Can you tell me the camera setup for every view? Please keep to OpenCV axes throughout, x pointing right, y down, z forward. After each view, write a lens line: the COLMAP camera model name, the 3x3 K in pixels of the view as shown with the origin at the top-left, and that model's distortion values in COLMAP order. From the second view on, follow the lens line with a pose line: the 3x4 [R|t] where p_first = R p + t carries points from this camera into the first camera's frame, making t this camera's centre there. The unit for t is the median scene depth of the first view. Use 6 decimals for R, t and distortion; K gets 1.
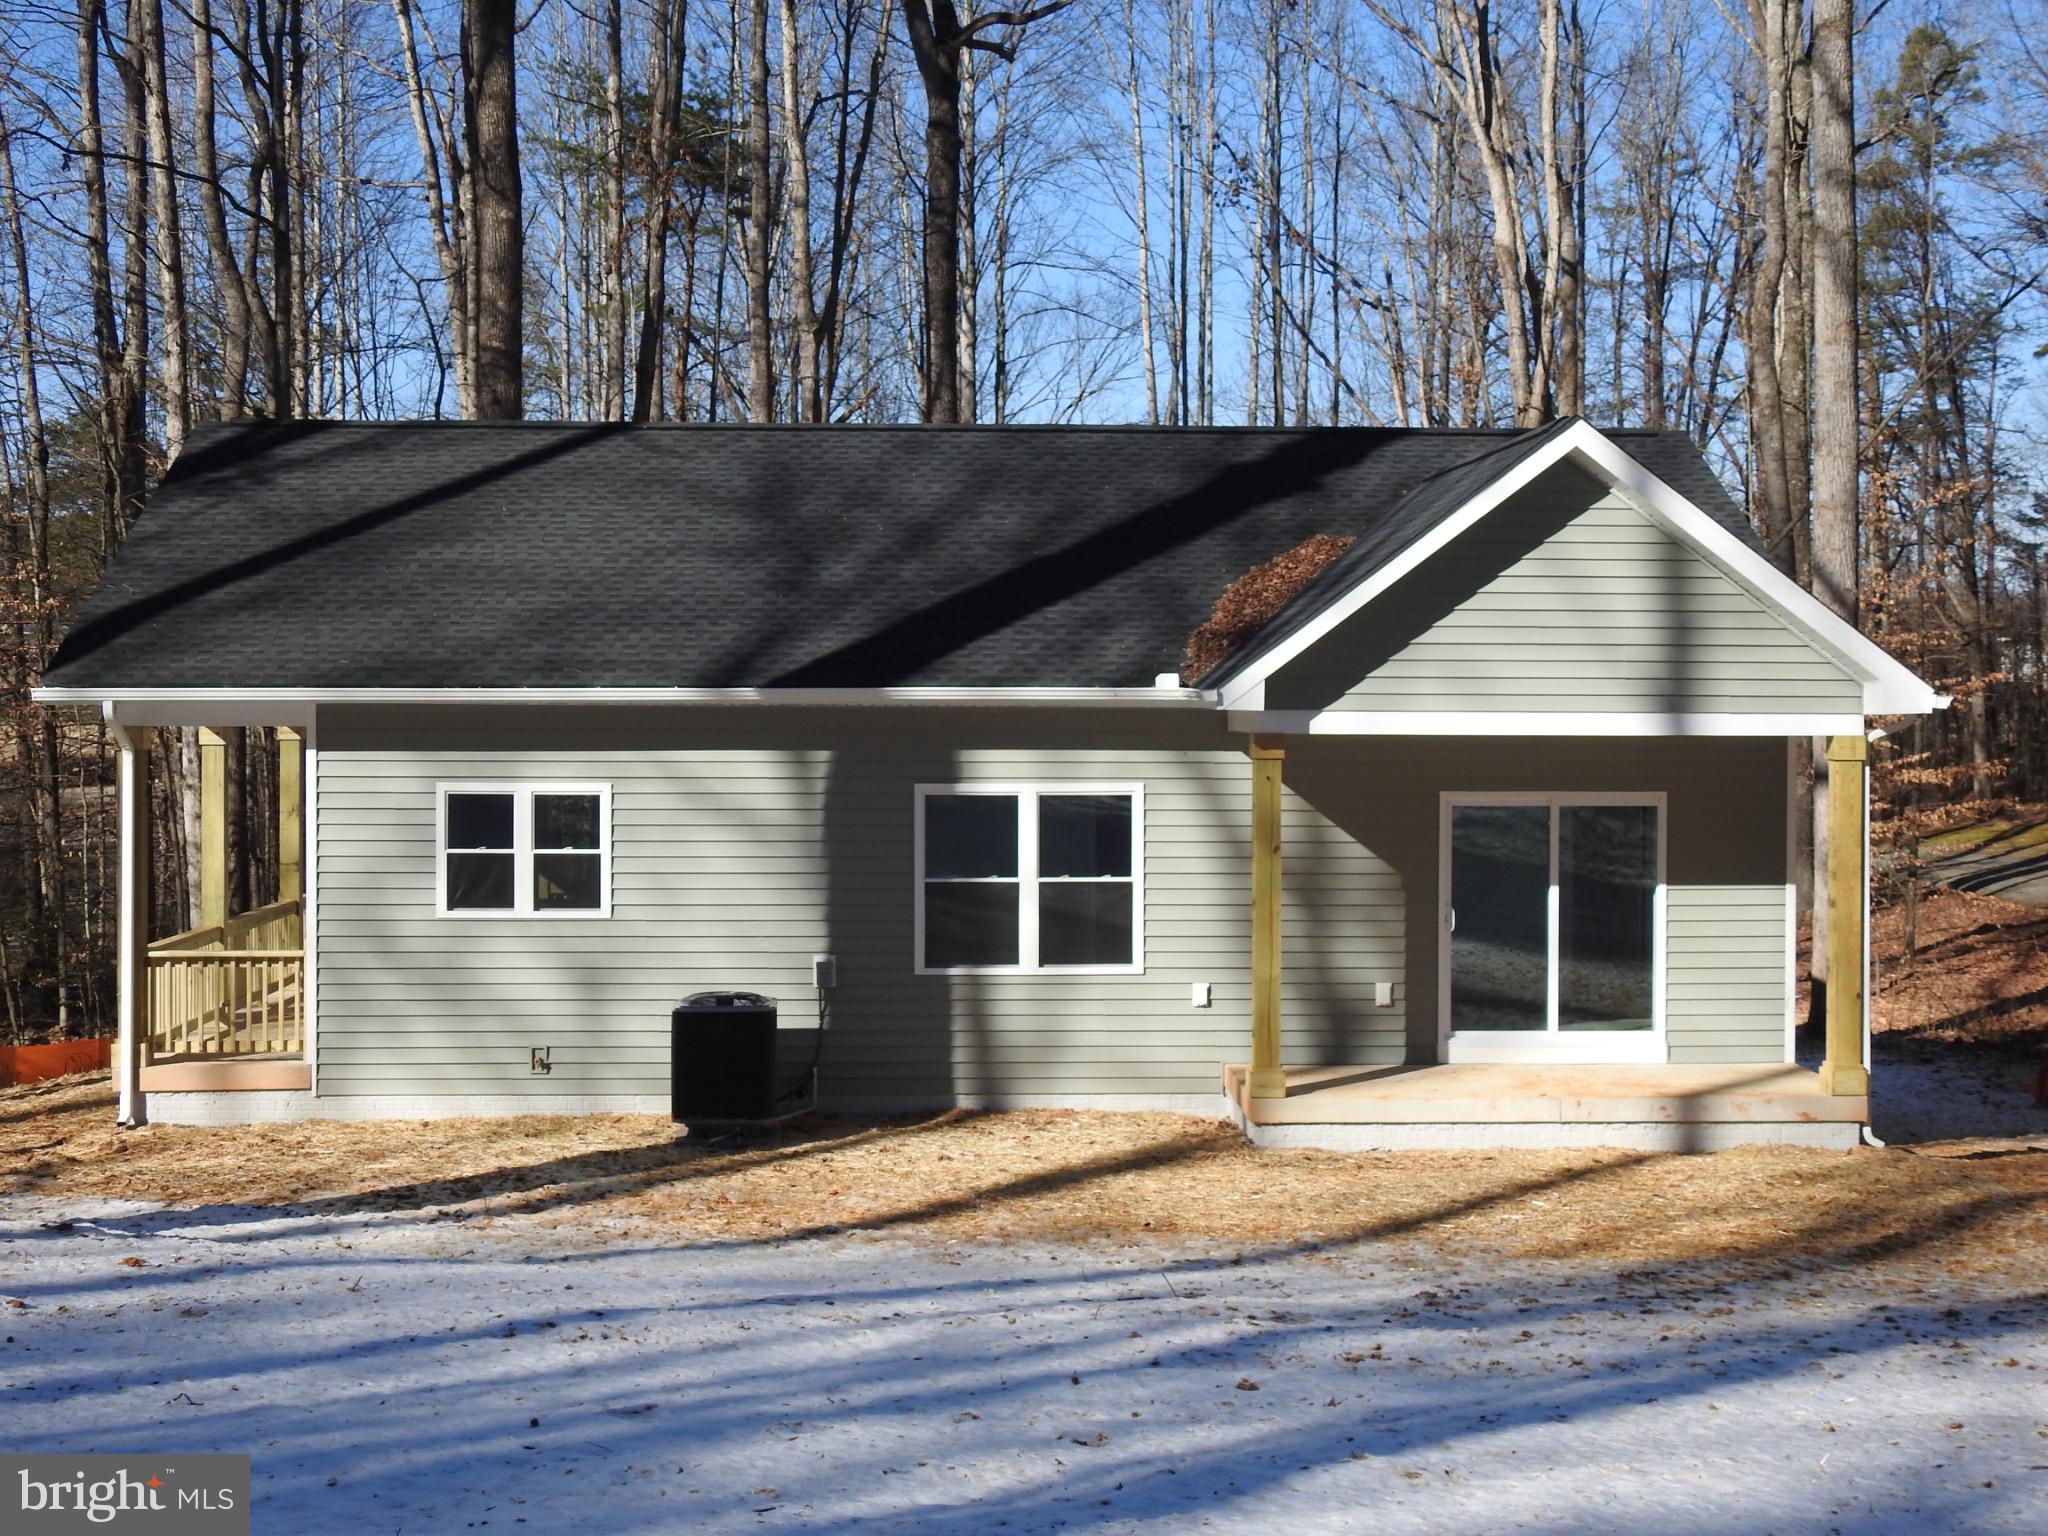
lens RADIAL K [[2837.2, 0, 1017.2], [0, 2837.2, 756.9], [0, 0, 1]] dist [-0.015613, 0.000000]
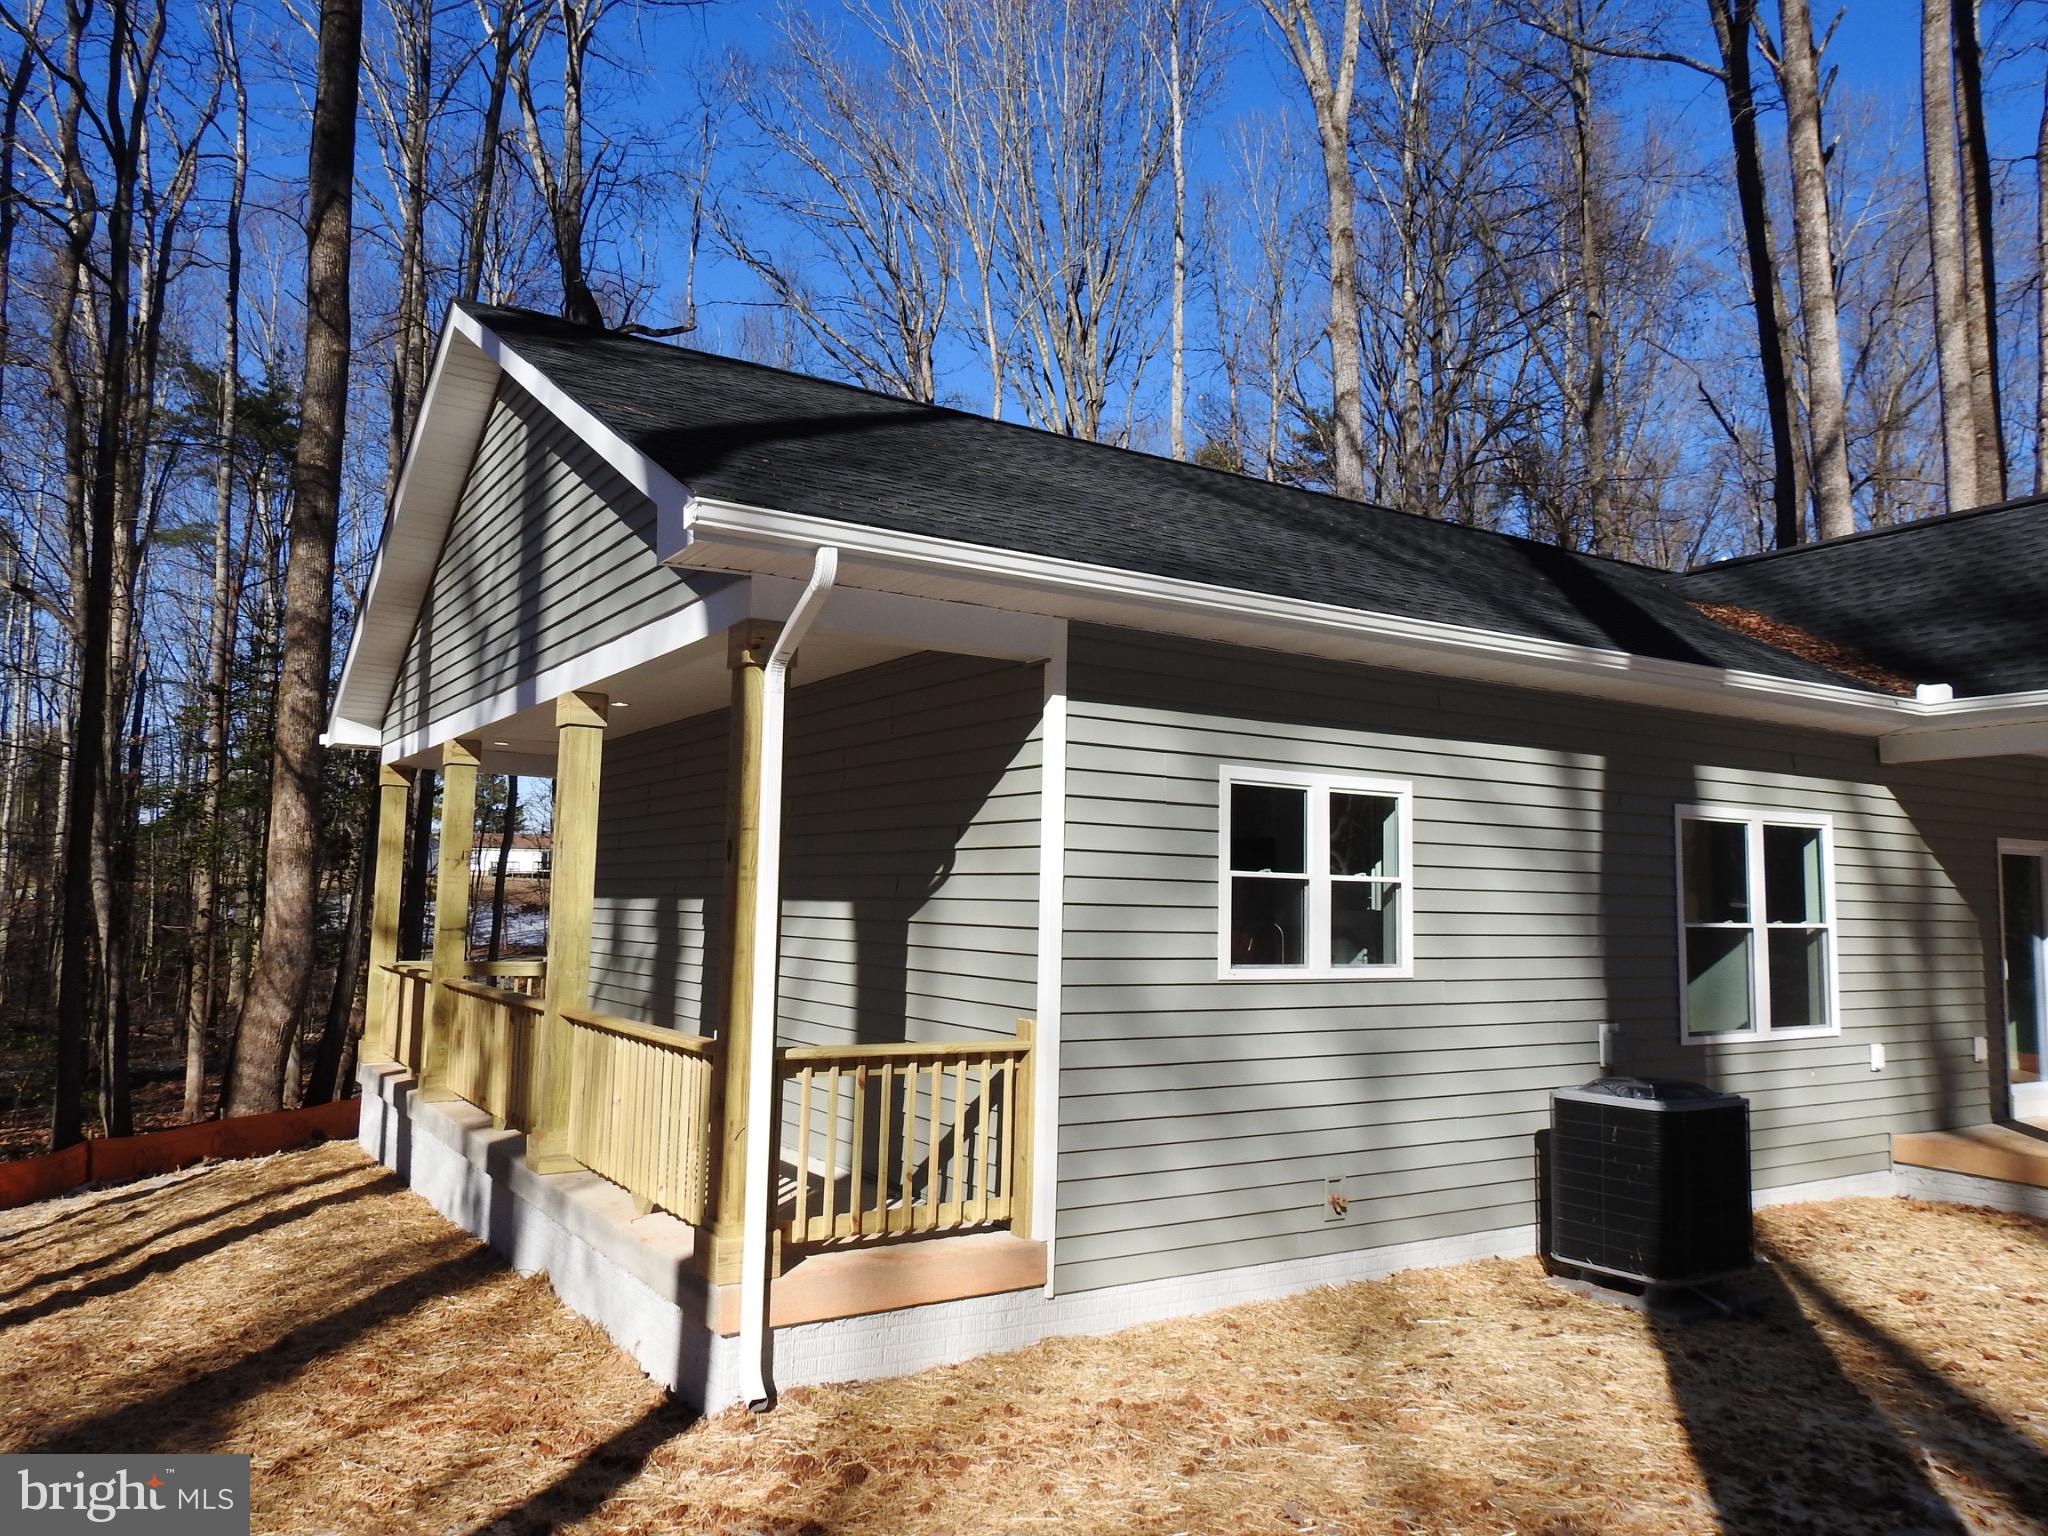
lens RADIAL K [[1482.8, 0, 1035.3], [0, 1482.8, 736.7], [0, 0, 1]] dist [0.010808, -0.003464]
pose [[0.858370, 0.070053, 0.508226, -0.408225], [-0.001908, 0.991063, -0.133383, 0.047314], [-0.513028, 0.113522, 0.850832, 0.732447]]
